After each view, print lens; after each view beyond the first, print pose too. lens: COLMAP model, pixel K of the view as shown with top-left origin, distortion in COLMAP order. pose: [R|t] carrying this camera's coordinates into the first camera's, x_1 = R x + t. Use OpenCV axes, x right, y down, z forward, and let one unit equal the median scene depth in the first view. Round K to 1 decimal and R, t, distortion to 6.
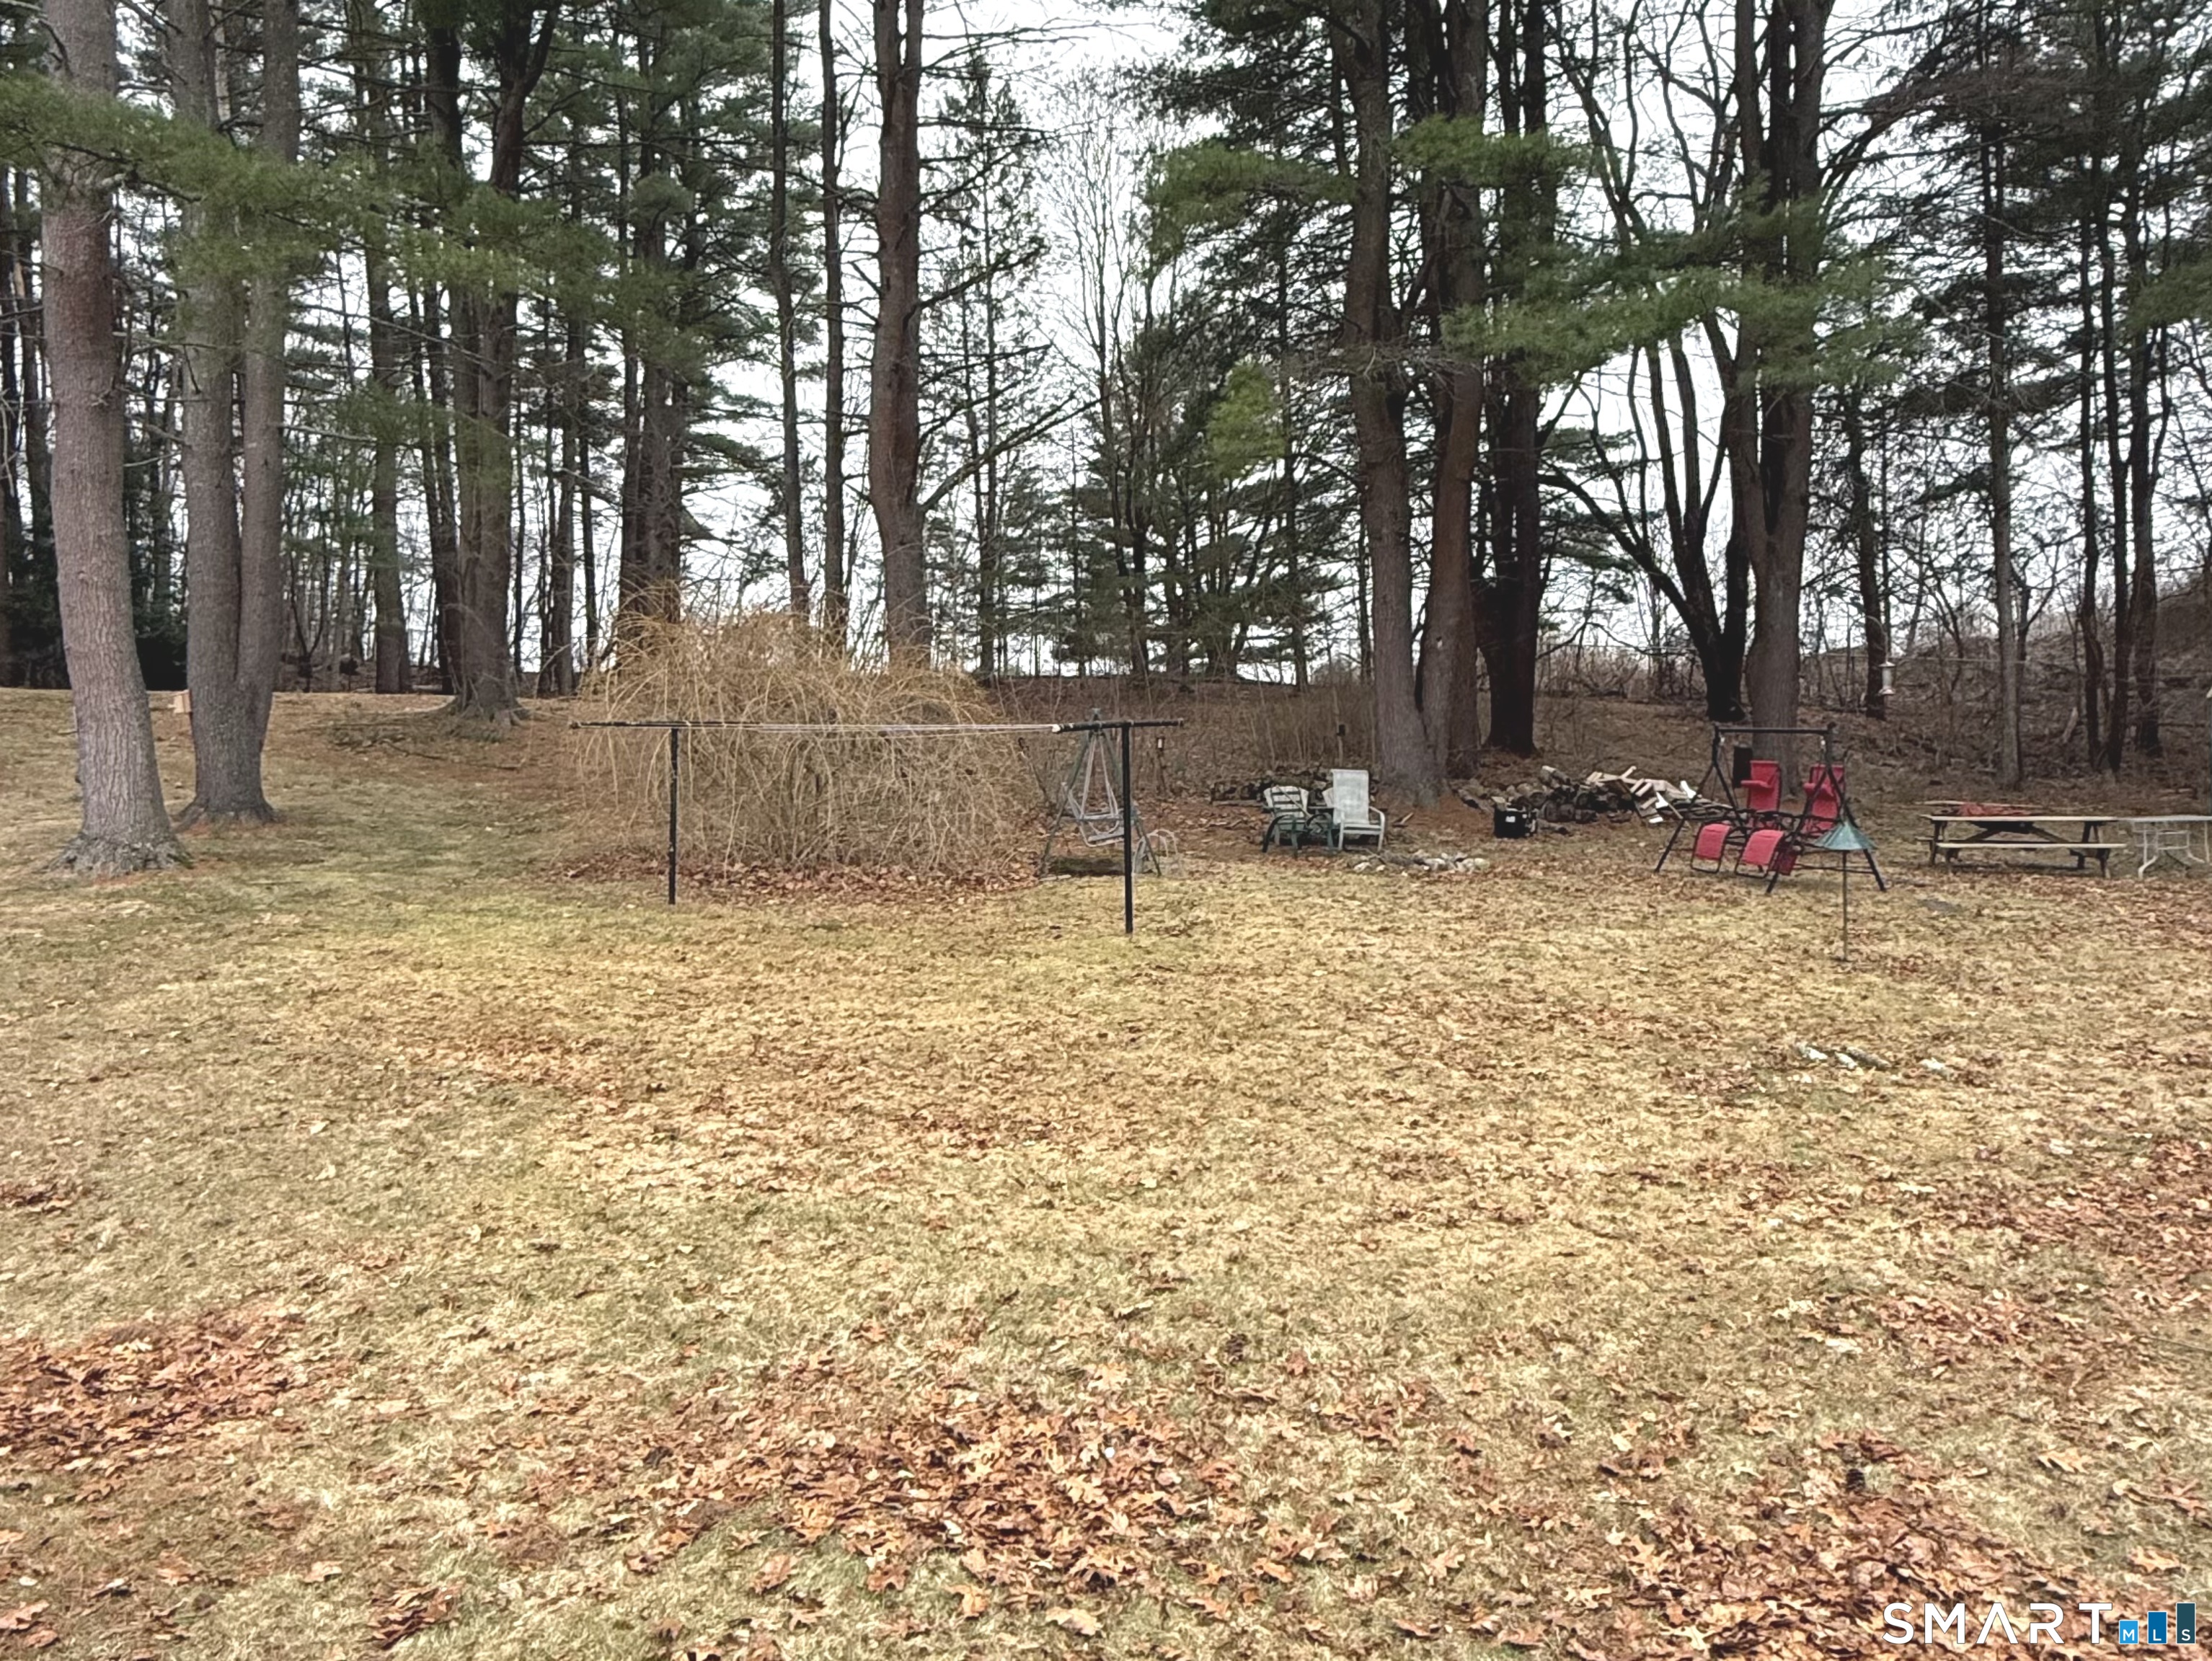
lens RADIAL K [[1580.5, 0, 1106.3], [0, 1580.5, 830.0], [0, 0, 1]] dist [-0.000158, 0.001360]
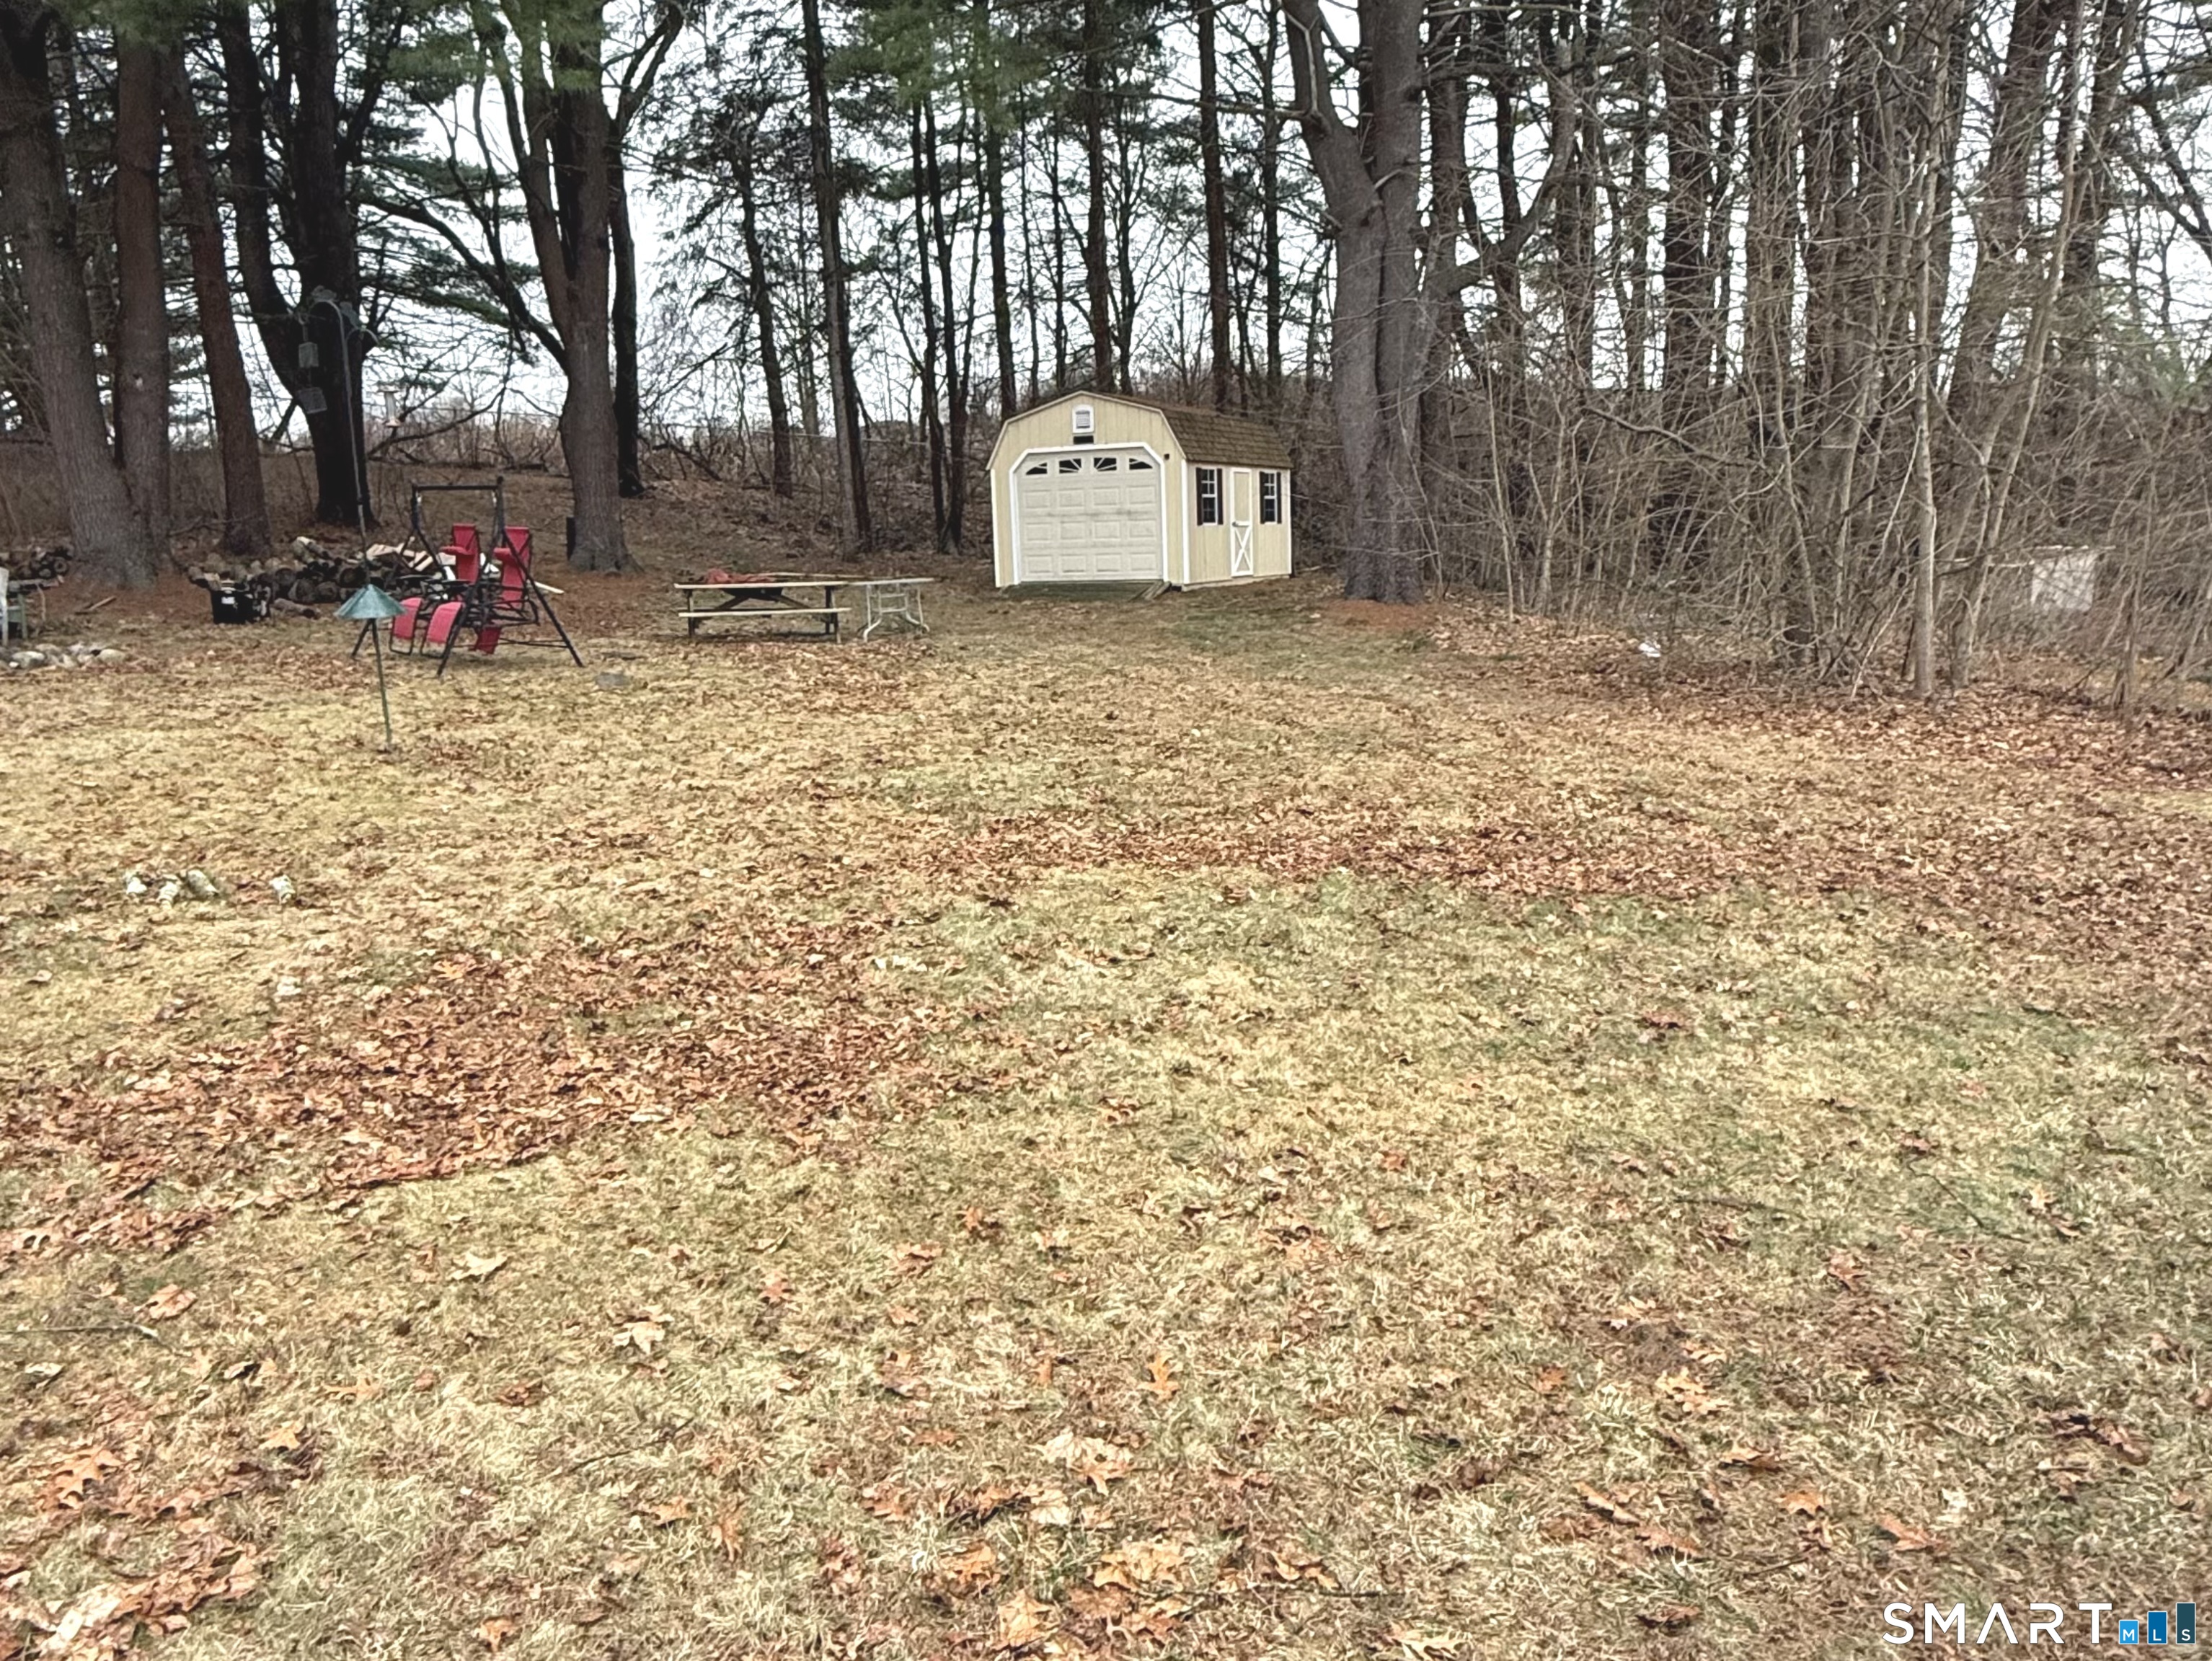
lens RADIAL K [[1580.5, 0, 1103.9], [0, 1580.5, 824.5], [0, 0, 1]] dist [-0.000158, 0.001360]
pose [[0.837196, -0.102145, 0.537279, 0.216186], [0.031459, 0.989771, 0.139151, 0.010080], [-0.545997, -0.099594, 0.831846, 0.054592]]
